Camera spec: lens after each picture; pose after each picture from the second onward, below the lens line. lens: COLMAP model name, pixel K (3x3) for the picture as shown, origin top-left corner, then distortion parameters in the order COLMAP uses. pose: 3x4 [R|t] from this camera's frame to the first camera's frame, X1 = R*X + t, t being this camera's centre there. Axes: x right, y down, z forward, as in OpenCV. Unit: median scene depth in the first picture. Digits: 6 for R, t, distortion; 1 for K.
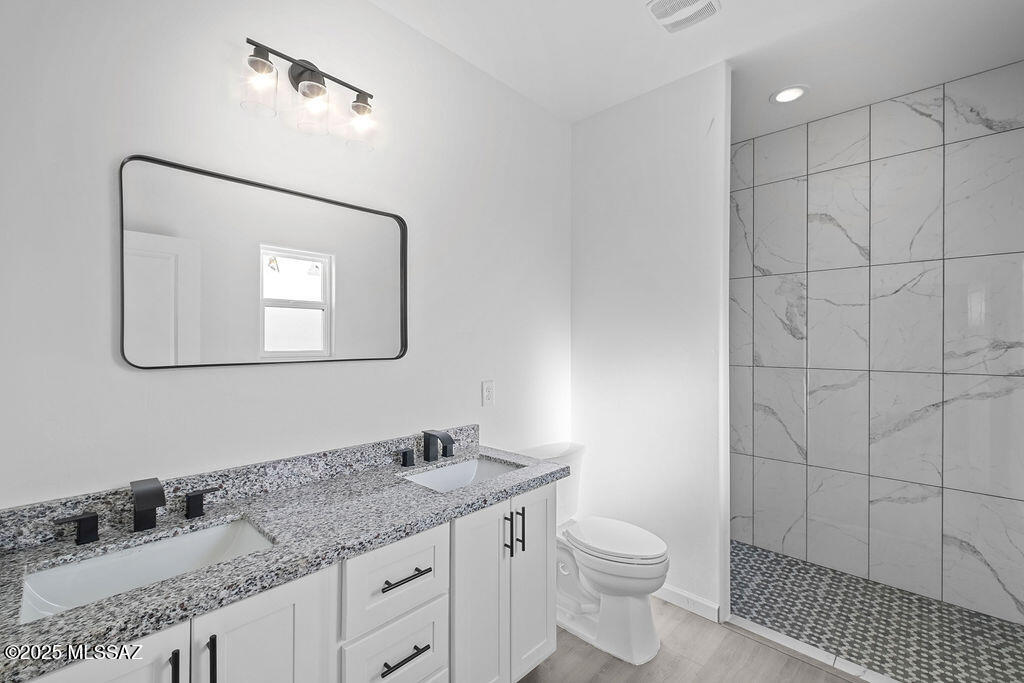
lens RADIAL K [[439.2, 0, 512.0], [0, 439.2, 341.5], [0, 0, 1]] dist [0.000527, -0.000969]
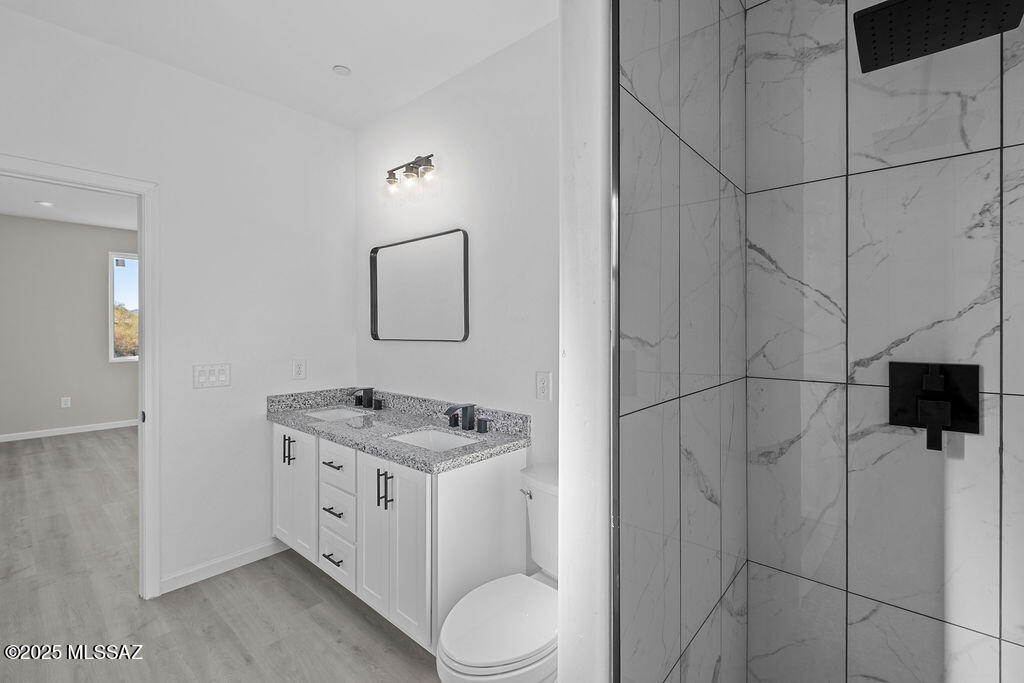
lens RADIAL K [[444.8, 0, 510.4], [0, 444.8, 329.9], [0, 0, 1]] dist [-0.000505, -0.000087]
pose [[0.039923, -0.000026, -0.999203, 1.101907], [-0.001025, 0.999999, -0.000067, 0.007908], [0.999202, 0.001027, 0.039923, 1.178893]]
